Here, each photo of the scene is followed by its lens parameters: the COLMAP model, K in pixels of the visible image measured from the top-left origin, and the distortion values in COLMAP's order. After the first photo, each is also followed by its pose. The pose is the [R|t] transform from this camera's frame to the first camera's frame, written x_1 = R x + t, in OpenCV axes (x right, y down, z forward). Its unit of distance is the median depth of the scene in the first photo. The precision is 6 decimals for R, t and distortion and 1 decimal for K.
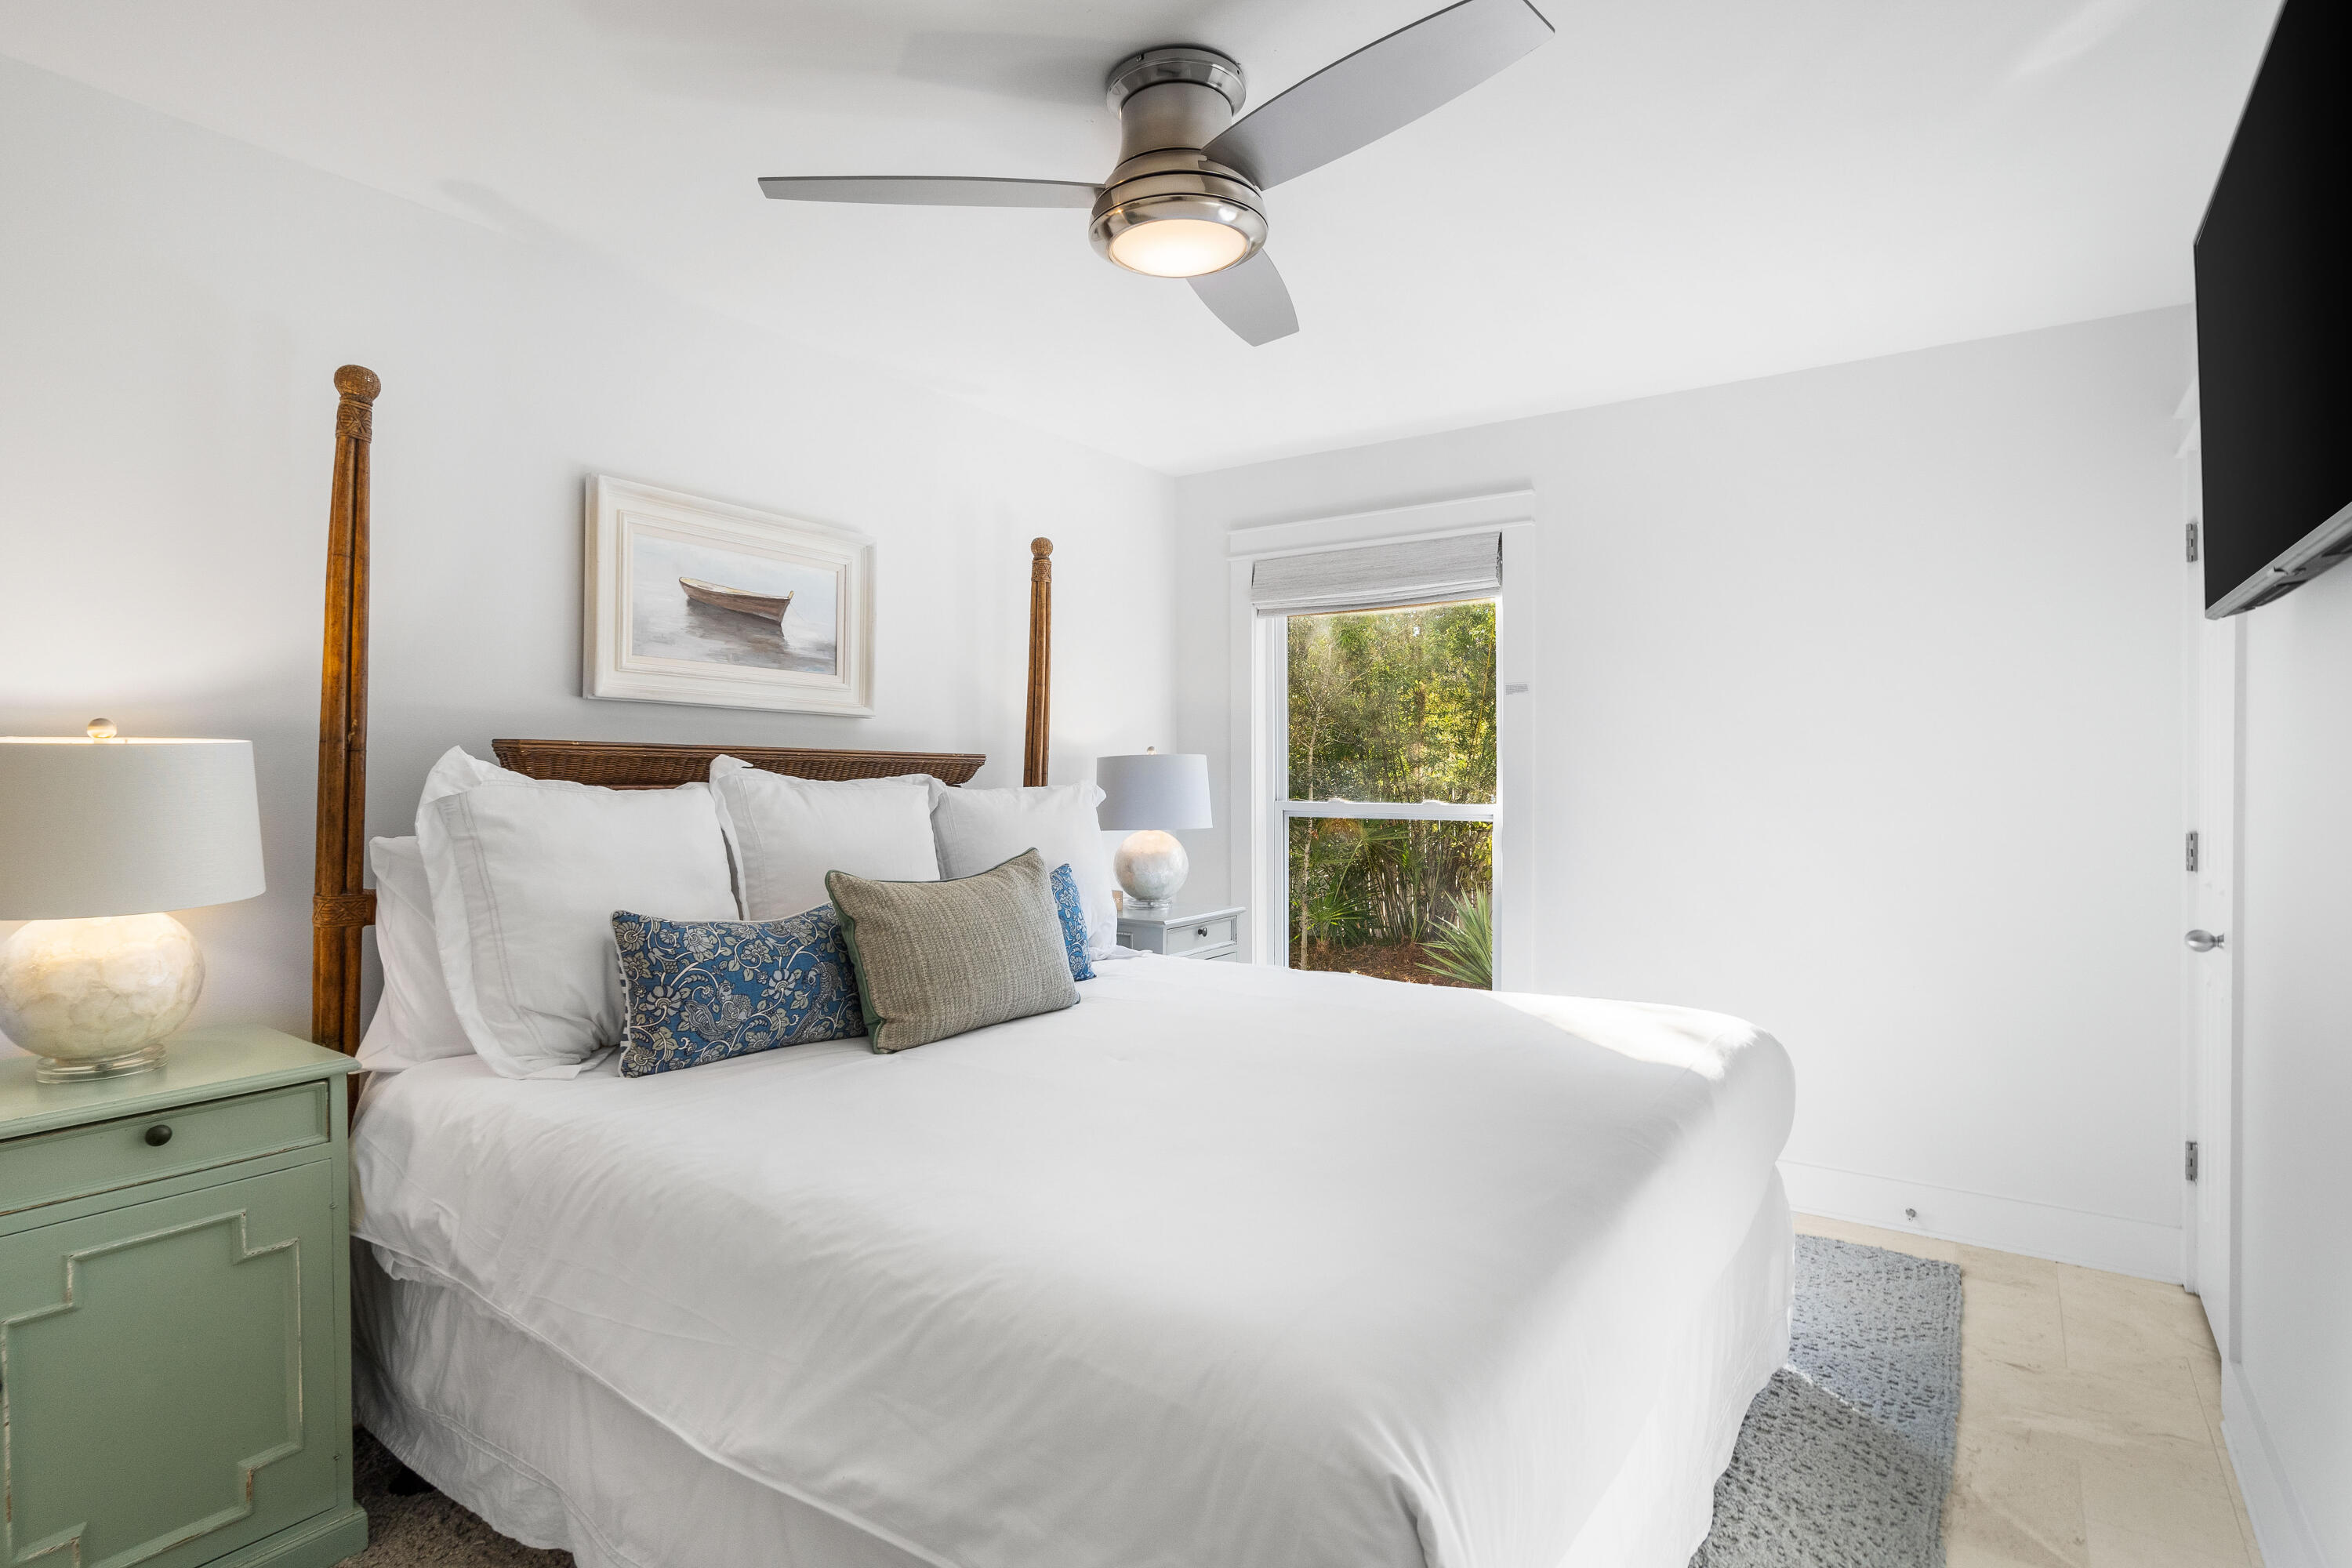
lens RADIAL K [[1106.1, 0, 1175.2], [0, 1106.1, 772.0], [0, 0, 1]] dist [0.002884, -0.000065]
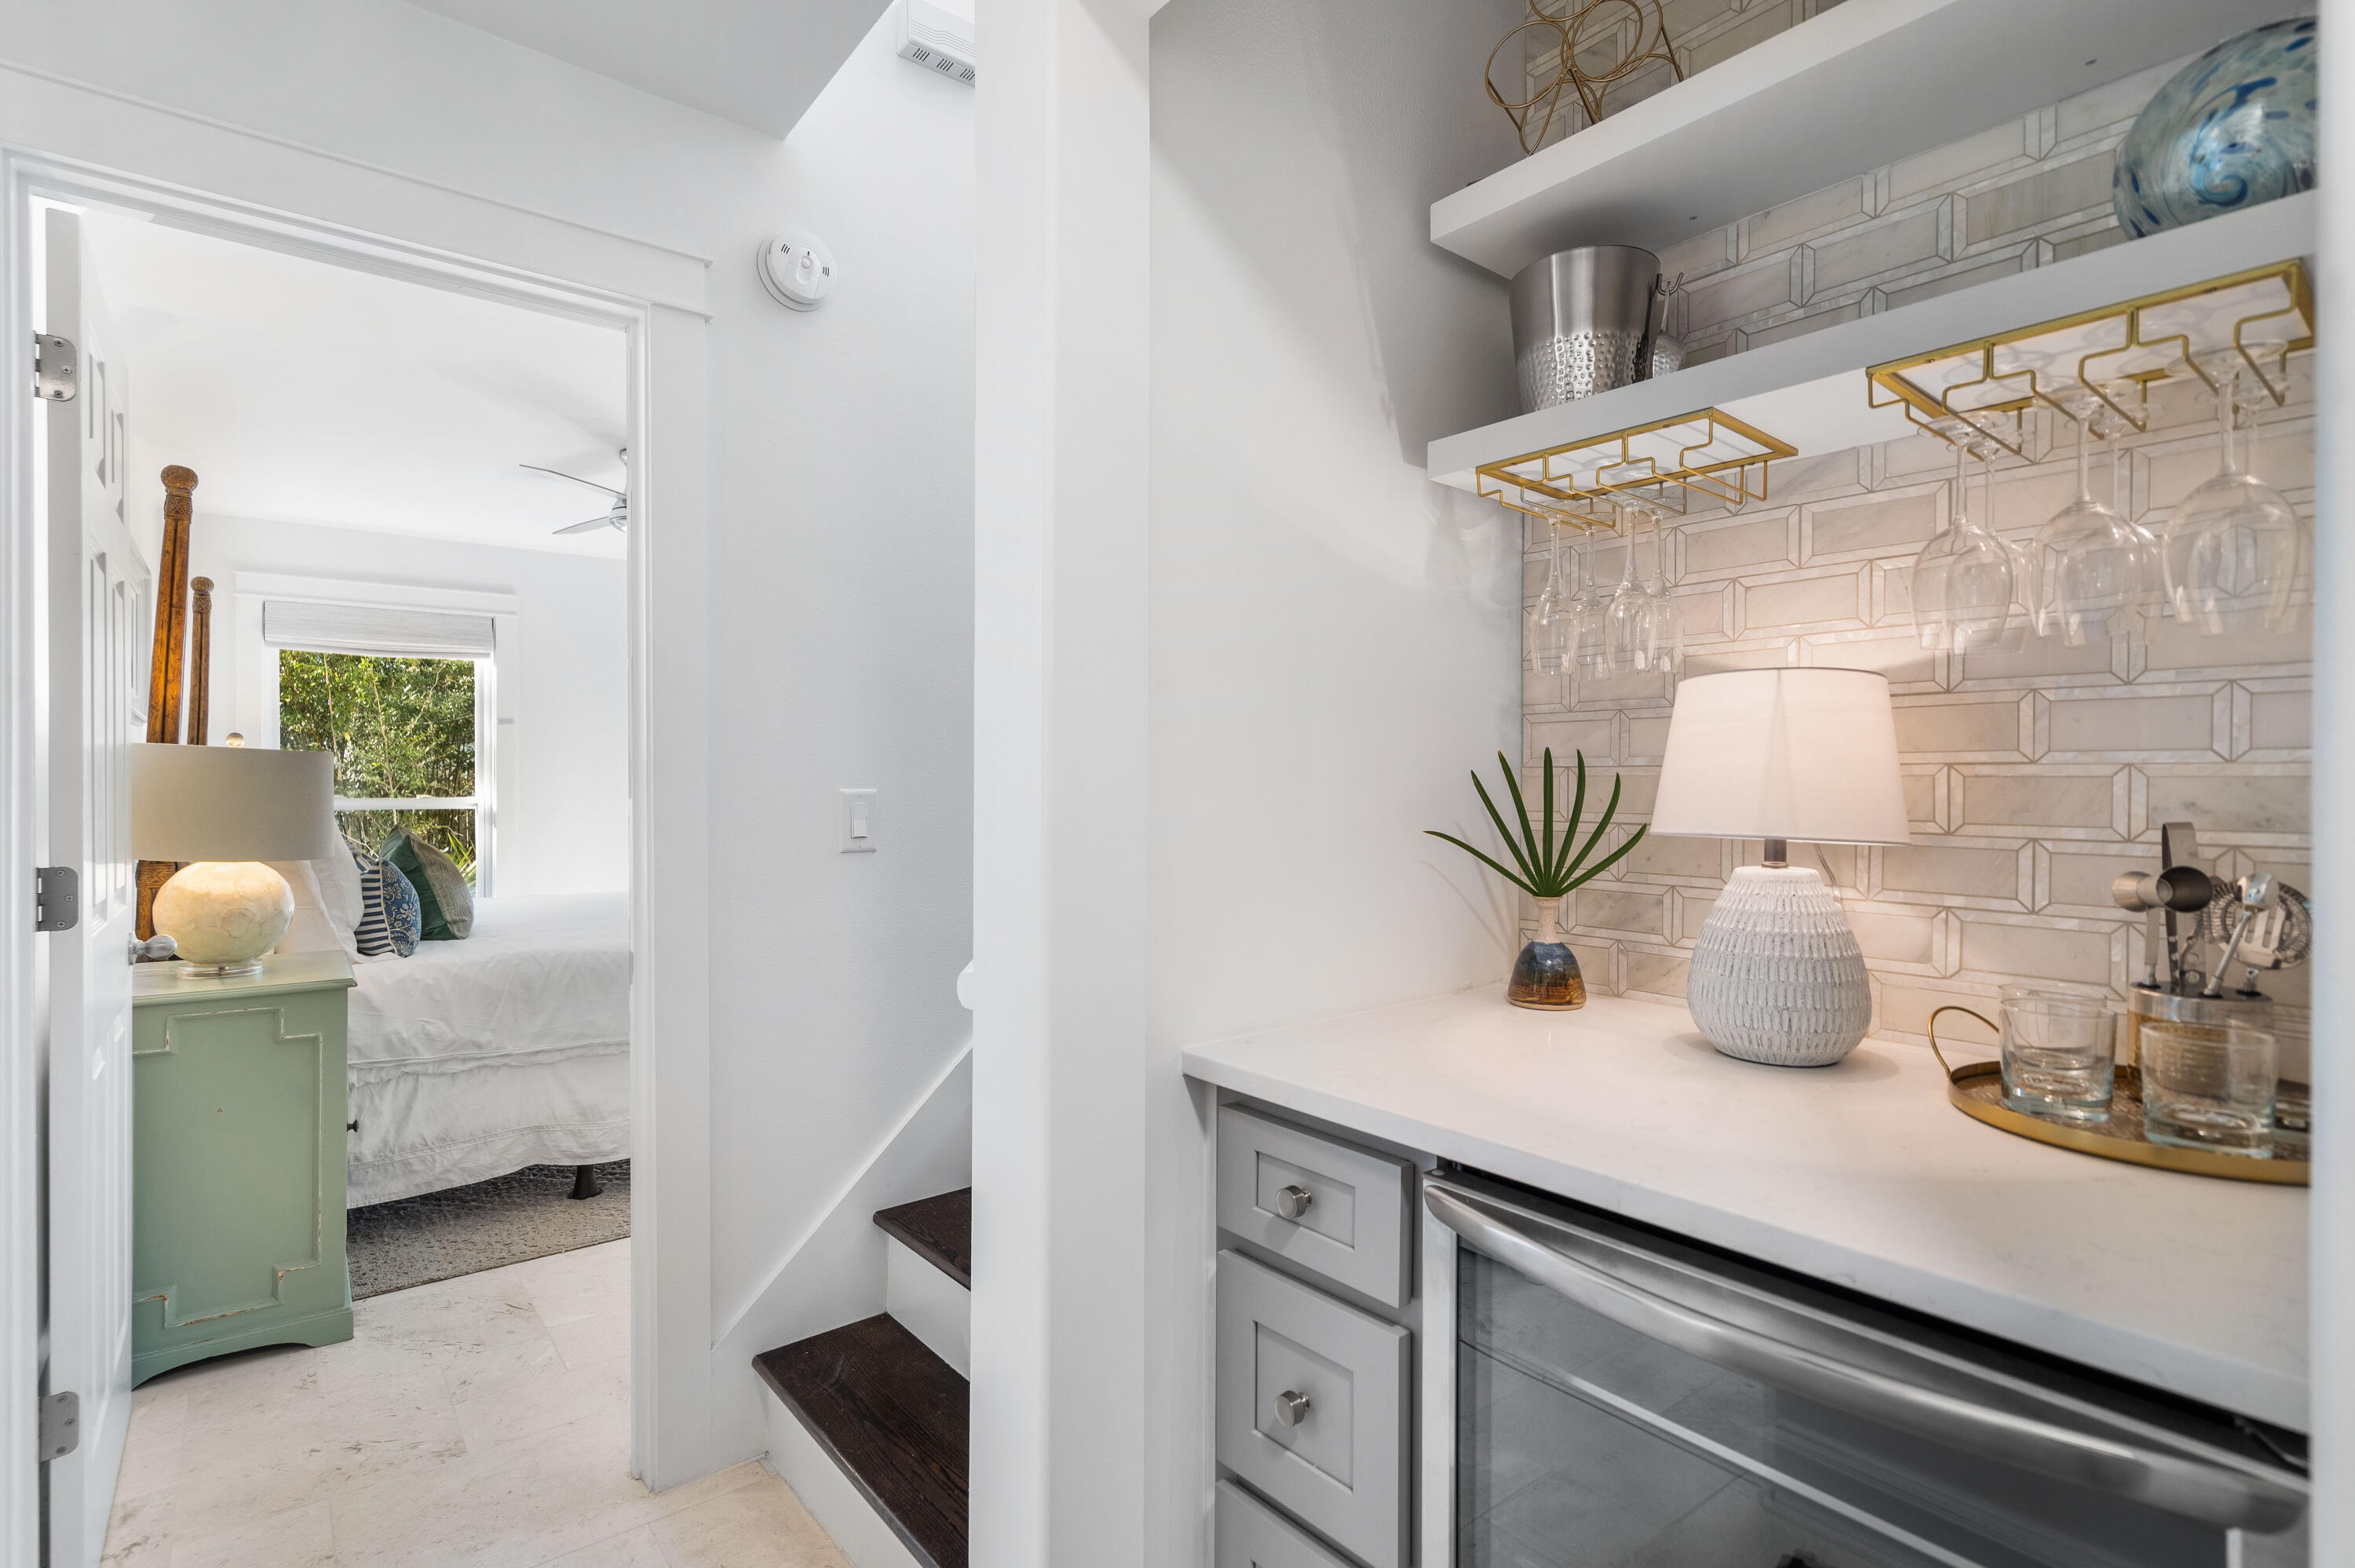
lens RADIAL K [[1107.4, 0, 1175.8], [0, 1107.4, 781.3], [0, 0, 1]] dist [0.002884, -0.000065]
pose [[0.244547, -0.005824, 0.969620, -0.967763], [0.006705, 0.999968, 0.004316, 0.007874], [-0.969614, 0.005446, 0.244578, -0.286874]]
